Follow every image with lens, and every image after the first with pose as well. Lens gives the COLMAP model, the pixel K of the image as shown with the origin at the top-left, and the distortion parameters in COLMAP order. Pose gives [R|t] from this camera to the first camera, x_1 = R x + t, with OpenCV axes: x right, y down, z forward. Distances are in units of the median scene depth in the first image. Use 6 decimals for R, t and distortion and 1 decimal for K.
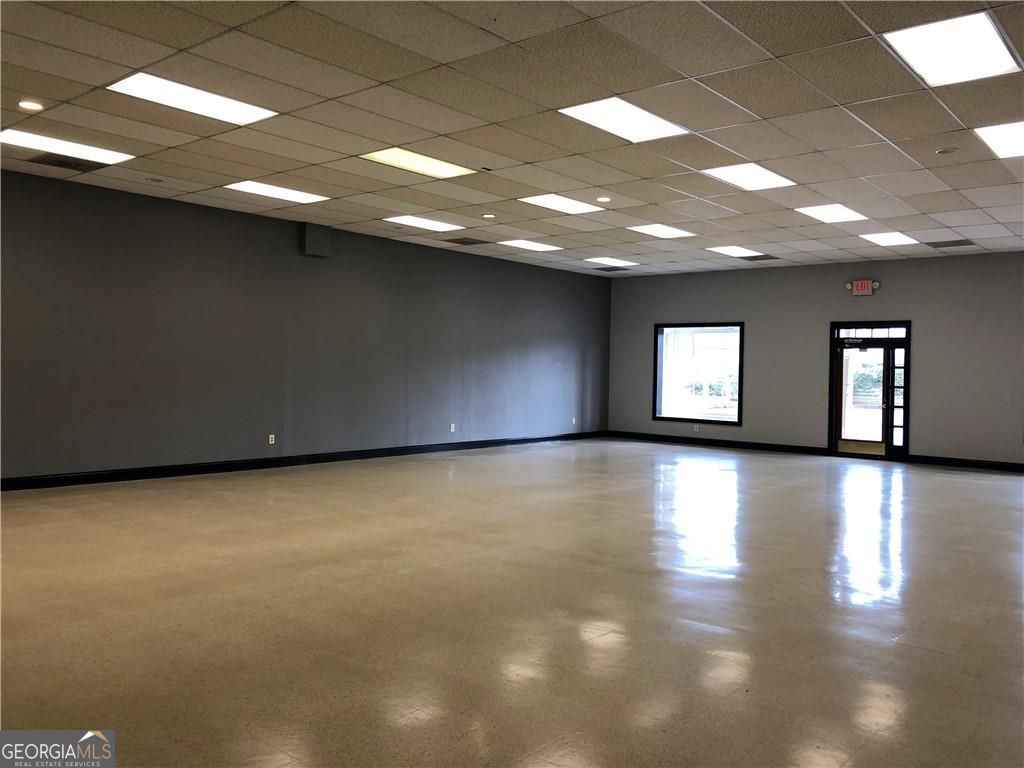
lens RADIAL K [[832.8, 0, 510.7], [0, 832.8, 369.0], [0, 0, 1]] dist [0.053839, -0.079402]
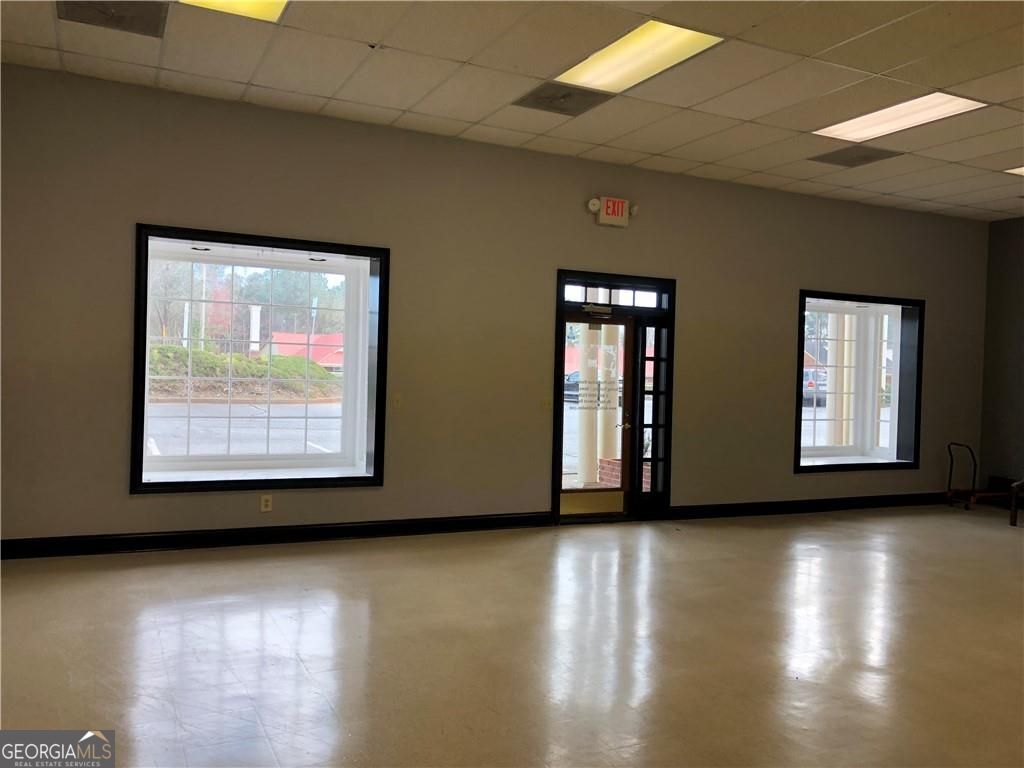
lens RADIAL K [[832.8, 0, 510.7], [0, 832.8, 369.0], [0, 0, 1]] dist [0.053839, -0.079402]
pose [[0.412976, -0.008879, 0.910699, -0.120166], [-0.023284, 0.999523, 0.020303, -0.004798], [-0.910444, -0.029589, 0.412572, 0.967362]]
